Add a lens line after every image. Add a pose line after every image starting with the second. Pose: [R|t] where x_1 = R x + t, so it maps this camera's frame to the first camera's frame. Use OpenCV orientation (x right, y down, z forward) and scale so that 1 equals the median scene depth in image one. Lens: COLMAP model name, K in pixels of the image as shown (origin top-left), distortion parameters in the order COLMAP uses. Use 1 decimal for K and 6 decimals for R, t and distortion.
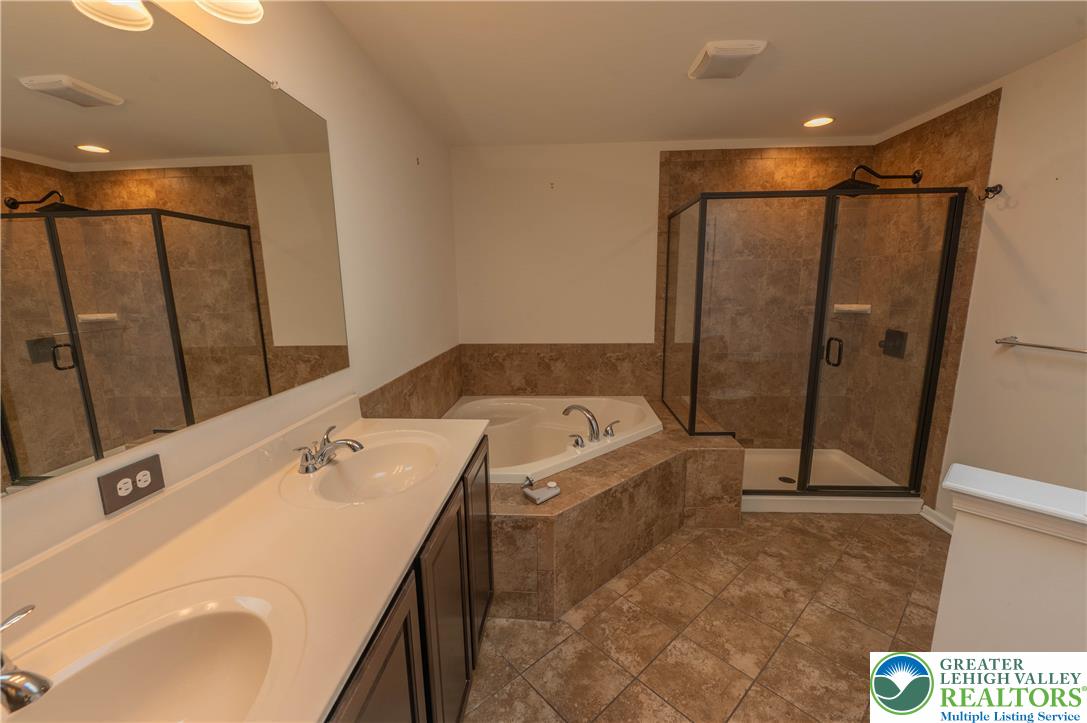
lens RADIAL K [[430.1, 0, 542.6], [0, 430.1, 358.9], [0, 0, 1]] dist [-0.009064, -0.000865]
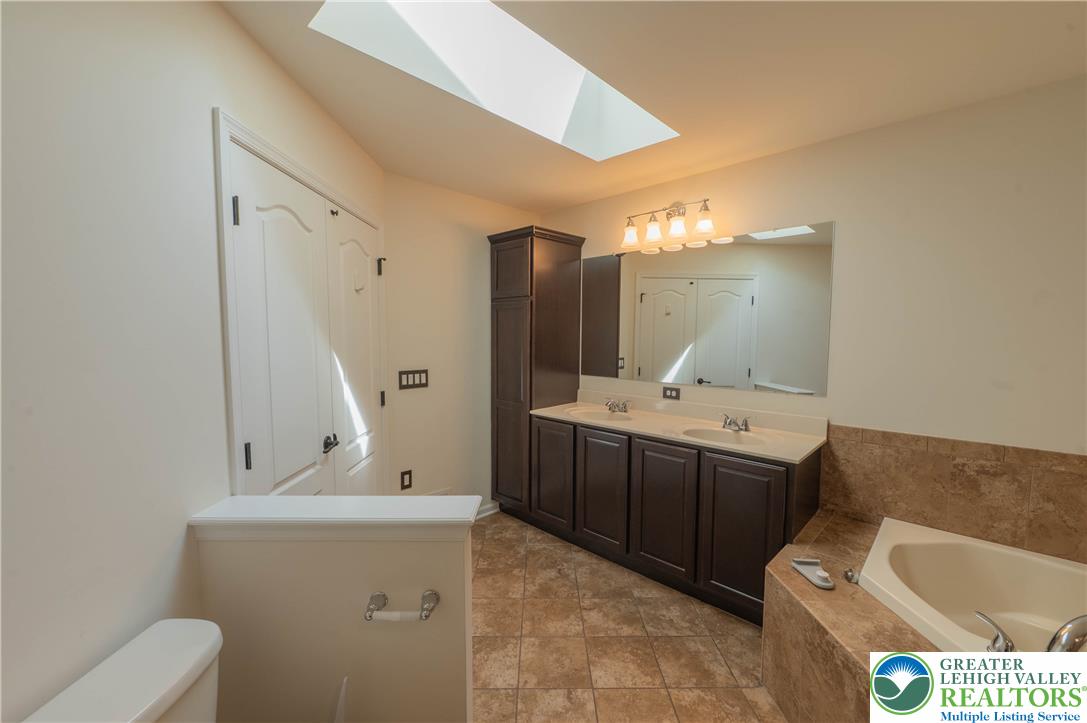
lens RADIAL K [[430.1, 0, 544.4], [0, 430.1, 363.8], [0, 0, 1]] dist [-0.009064, -0.000865]
pose [[-0.663704, 0.054101, -0.746036, 1.213377], [-0.124277, 0.975543, 0.181306, -0.232579], [0.737599, 0.213049, -0.640748, 1.304624]]
